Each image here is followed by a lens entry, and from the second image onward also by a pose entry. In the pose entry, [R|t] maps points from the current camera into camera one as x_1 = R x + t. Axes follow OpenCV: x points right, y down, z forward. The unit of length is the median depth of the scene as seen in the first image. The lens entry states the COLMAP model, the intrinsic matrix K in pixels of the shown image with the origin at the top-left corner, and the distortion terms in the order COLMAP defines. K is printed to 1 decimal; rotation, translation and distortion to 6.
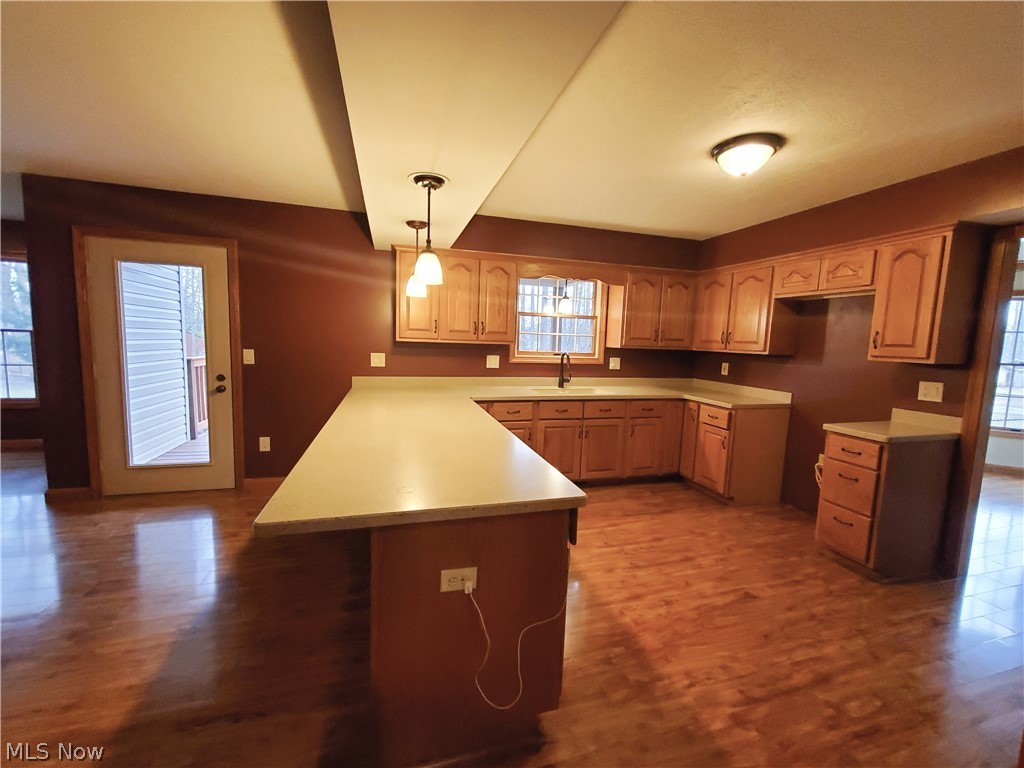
lens RADIAL K [[403.6, 0, 526.2], [0, 403.6, 383.5], [0, 0, 1]] dist [-0.000100, -0.000149]
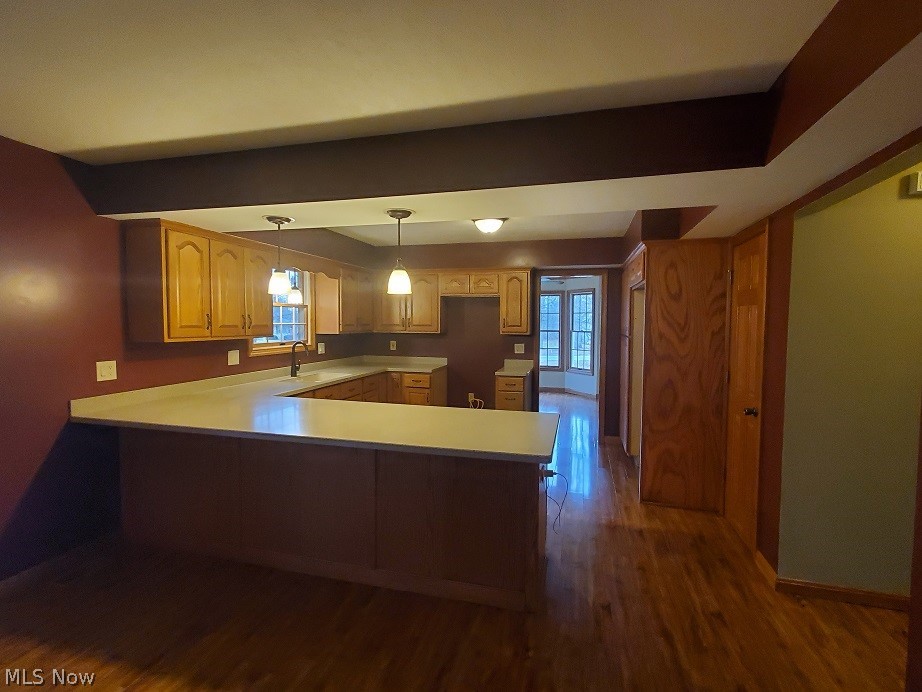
lens RADIAL K [[430.4, 0, 456.9], [0, 430.4, 346.7], [0, 0, 1]] dist [0.001561, -0.000067]
pose [[0.540886, -0.080283, 0.837256, -0.640030], [0.105766, 0.994025, 0.026988, -0.054441], [-0.834420, 0.073956, 0.546145, 0.081081]]
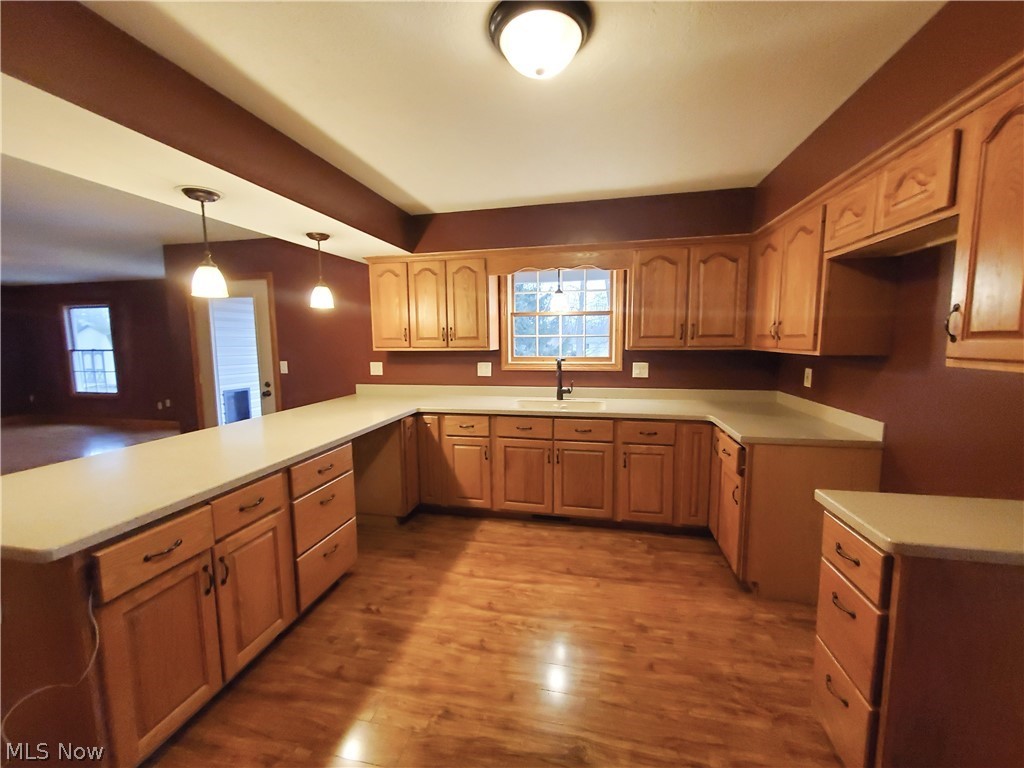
lens RADIAL K [[403.6, 0, 526.1], [0, 403.6, 384.0], [0, 0, 1]] dist [-0.000100, -0.000149]
pose [[0.877383, 0.011457, -0.479655, 0.466947], [-0.013353, 0.999911, -0.000542, -0.022581], [0.479606, 0.006880, 0.877457, 0.254982]]
